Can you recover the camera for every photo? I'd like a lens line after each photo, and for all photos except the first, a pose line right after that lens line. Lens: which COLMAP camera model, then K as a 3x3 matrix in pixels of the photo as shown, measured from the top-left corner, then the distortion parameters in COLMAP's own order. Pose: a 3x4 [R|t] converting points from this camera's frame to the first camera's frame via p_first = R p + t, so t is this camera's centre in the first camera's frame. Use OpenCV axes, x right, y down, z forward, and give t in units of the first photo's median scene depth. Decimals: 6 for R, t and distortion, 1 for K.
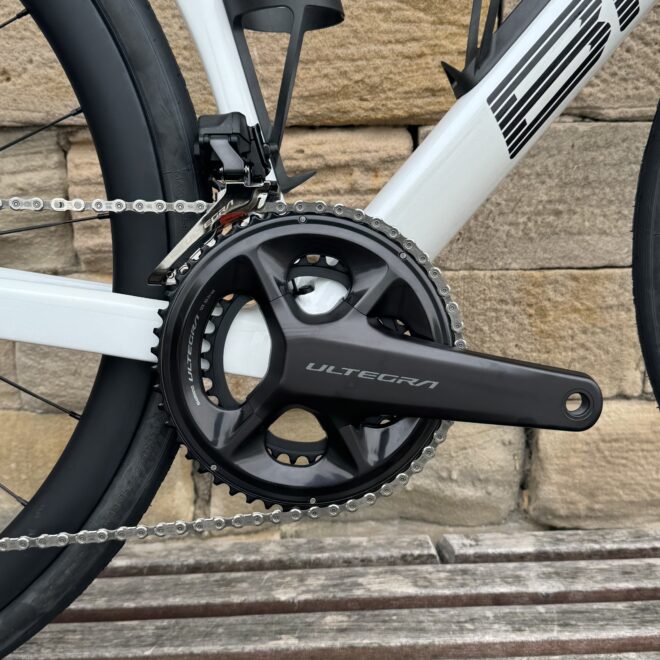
lens RADIAL K [[878.4, 0, 333.6], [0, 878.4, 333.7], [0, 0, 1]] dist [0.200358, -0.536092]
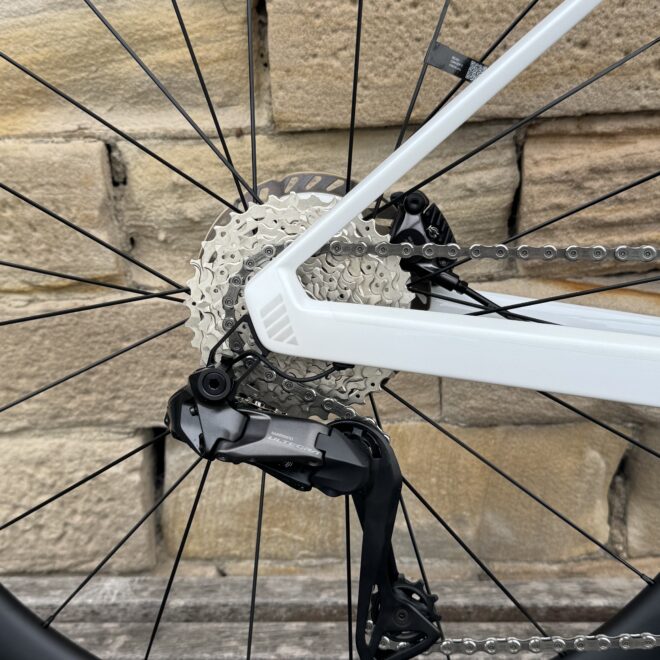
lens RADIAL K [[878.4, 0, 333.6], [0, 878.4, 333.7], [0, 0, 1]] dist [0.200358, -0.536092]
pose [[0.992457, 0.002811, -0.122559, -0.370221], [0.005936, 0.997462, 0.070946, -0.079065], [0.122448, -0.071139, 0.989922, 0.074998]]
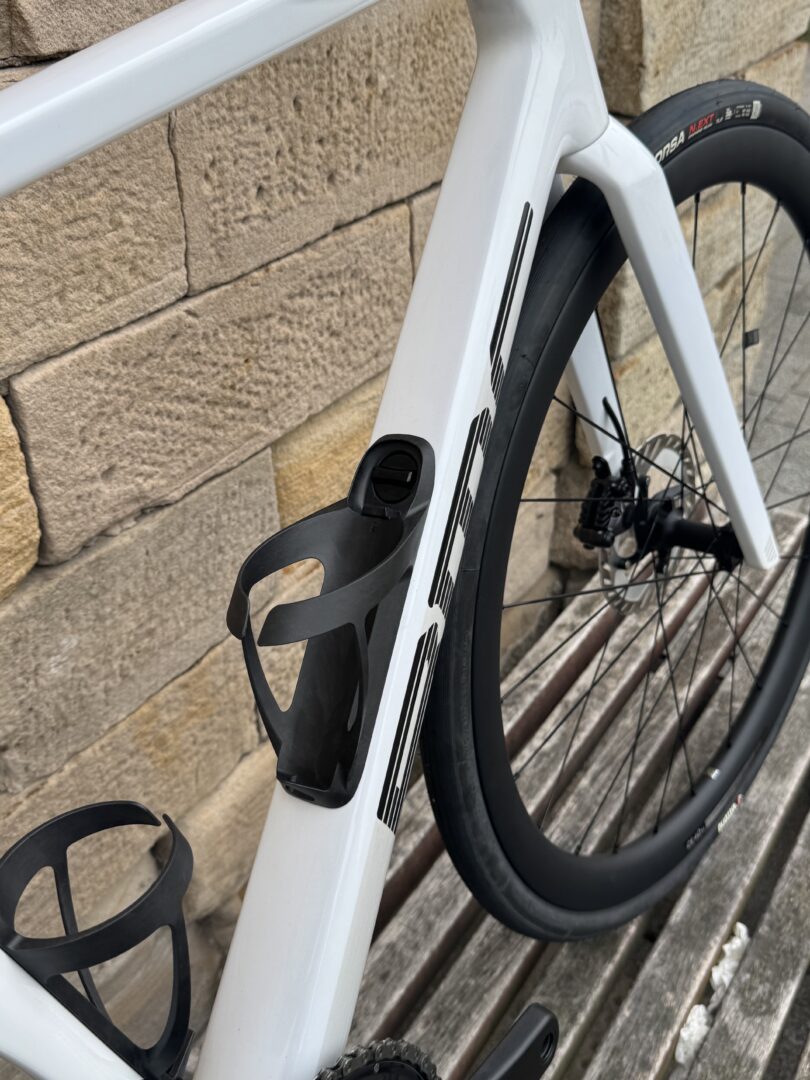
lens RADIAL K [[1090.4, 0, 405.0], [0, 1090.4, 540.0], [0, 0, 1]] dist [0.188247, -0.395053]
pose [[0.594723, -0.441473, 0.671868, -0.208249], [0.235625, 0.894747, 0.379352, -0.509509], [-0.768625, -0.067301, 0.636149, 0.260112]]
